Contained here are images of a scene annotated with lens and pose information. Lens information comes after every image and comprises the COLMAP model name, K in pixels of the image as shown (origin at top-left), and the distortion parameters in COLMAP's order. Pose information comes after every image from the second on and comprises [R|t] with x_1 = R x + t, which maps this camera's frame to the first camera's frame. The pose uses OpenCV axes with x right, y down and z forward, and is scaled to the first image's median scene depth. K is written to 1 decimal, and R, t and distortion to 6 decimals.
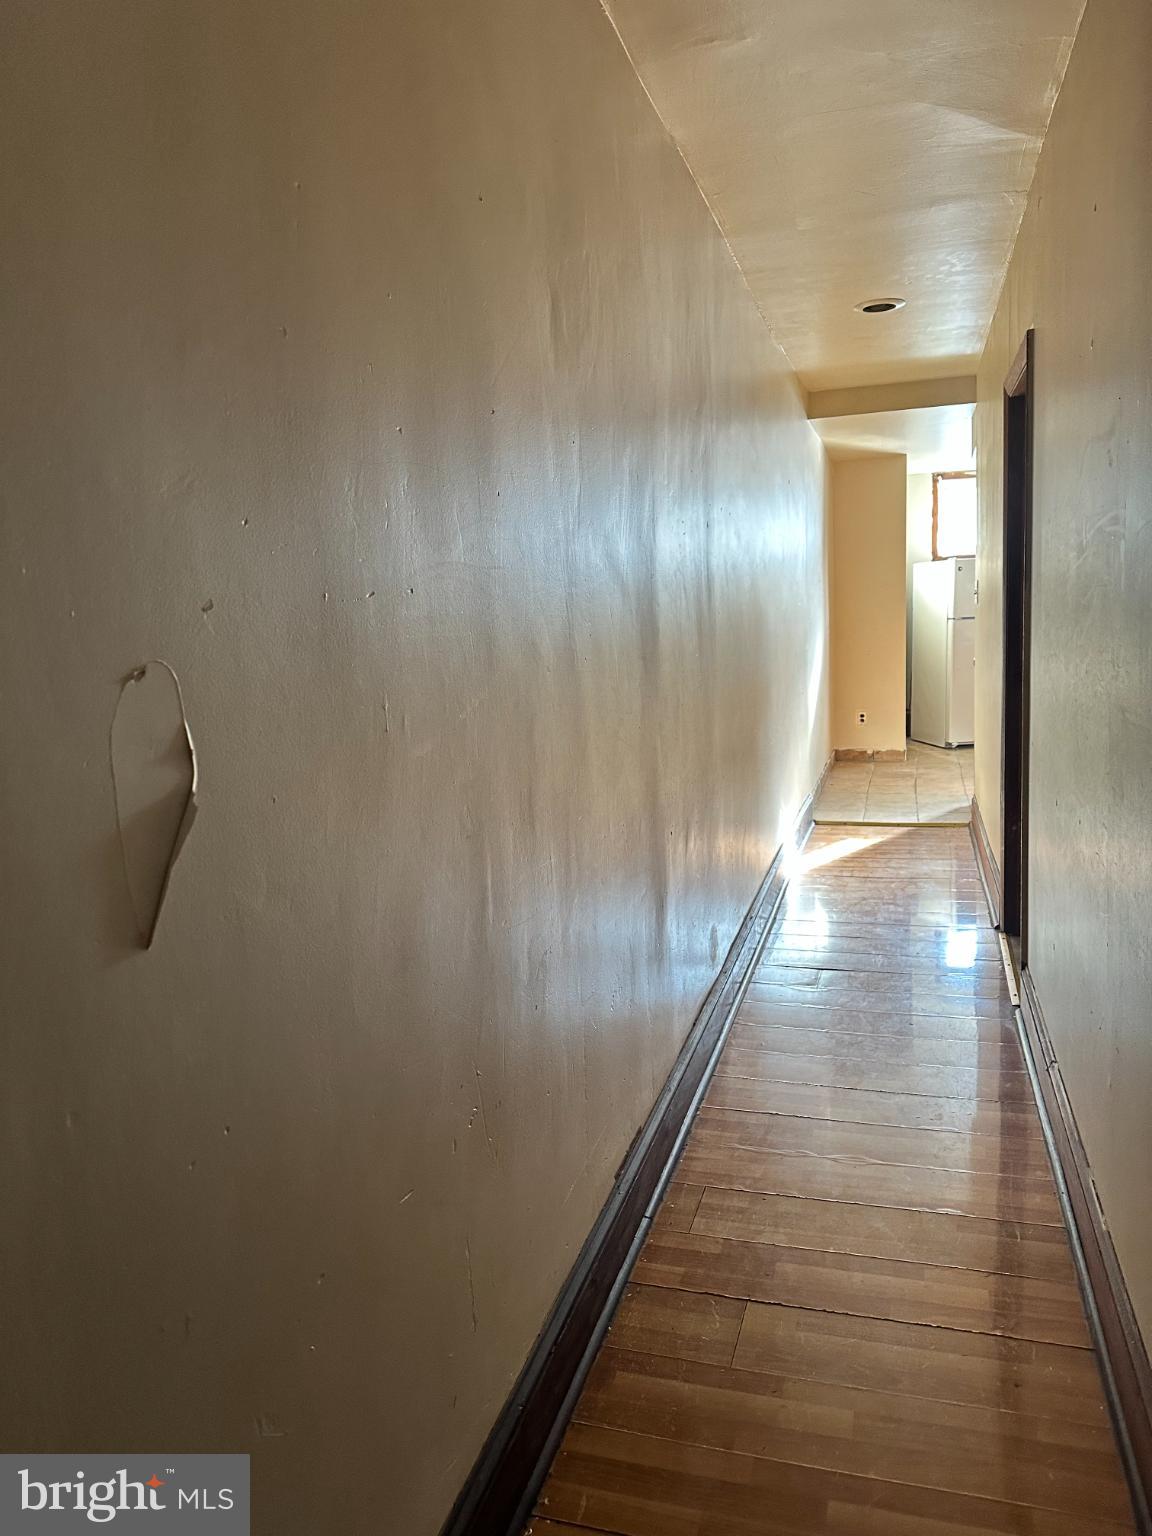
lens RADIAL K [[1066.5, 0, 576.6], [0, 1066.5, 763.8], [0, 0, 1]] dist [0.115256, -0.130714]
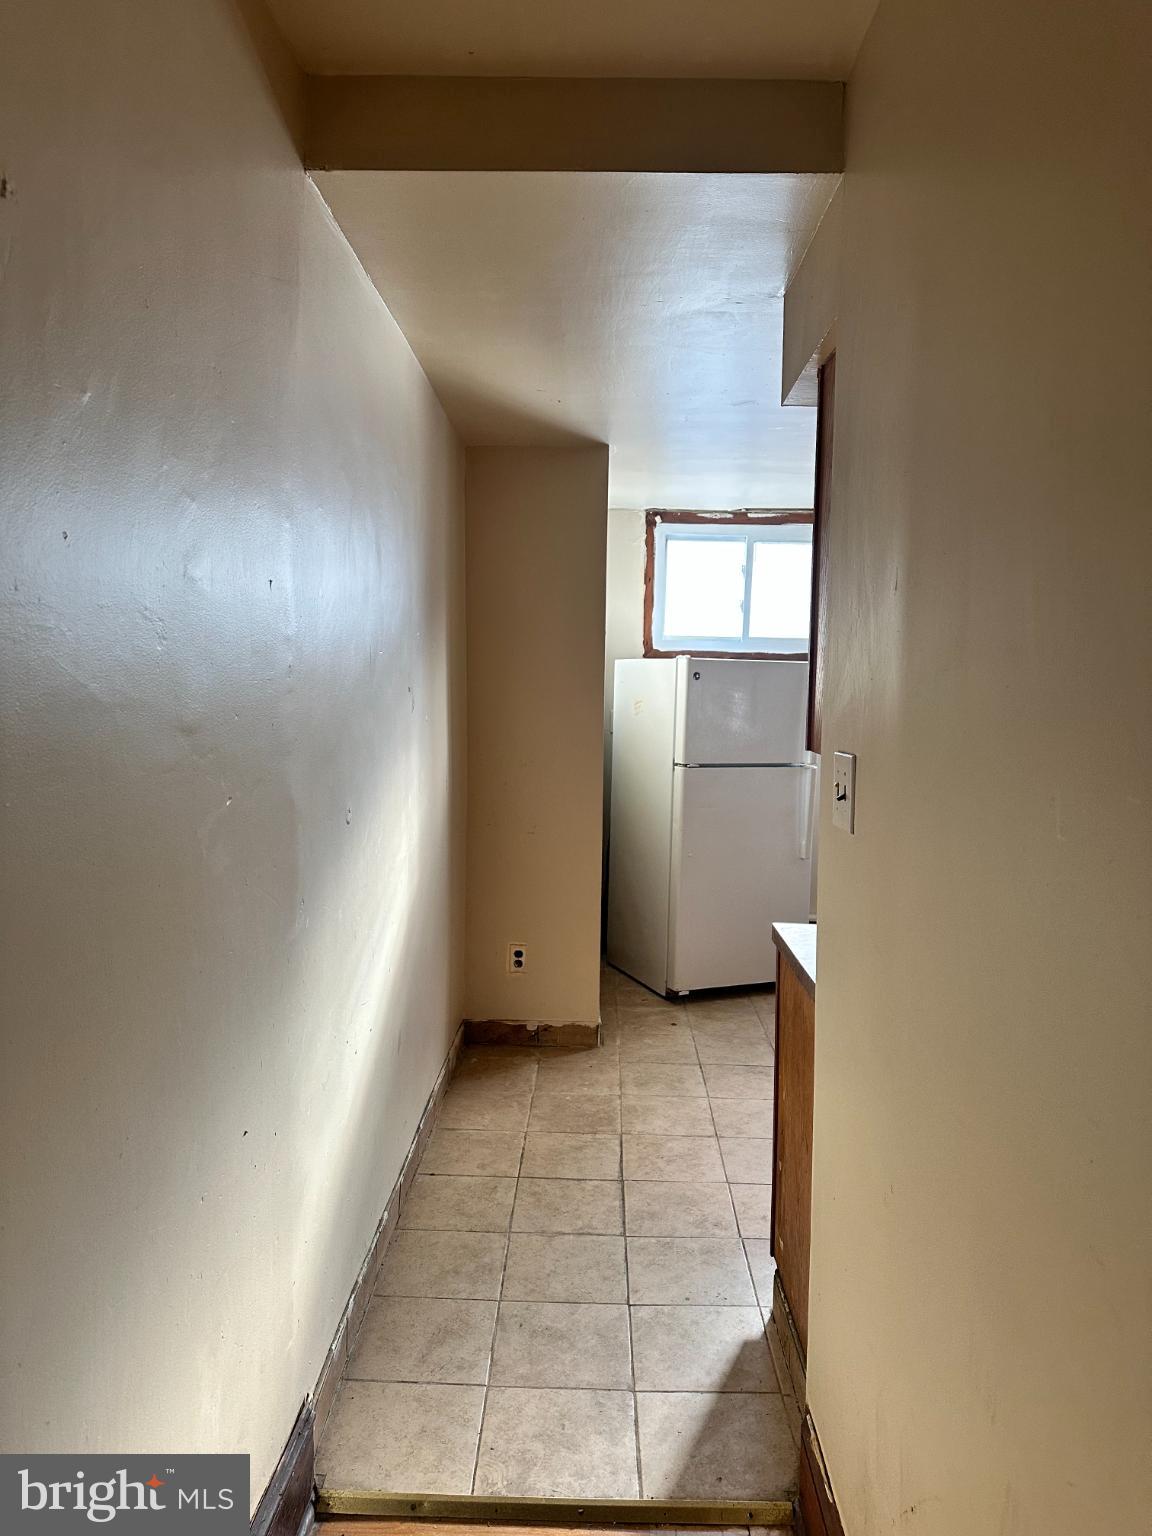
lens RADIAL K [[1066.5, 0, 576.6], [0, 1066.5, 763.8], [0, 0, 1]] dist [0.115256, -0.130714]
pose [[0.960639, 0.037675, 0.275233, 0.161909], [-0.019613, 0.997487, -0.068084, -0.106453], [-0.277107, 0.060006, 0.958964, 0.545516]]
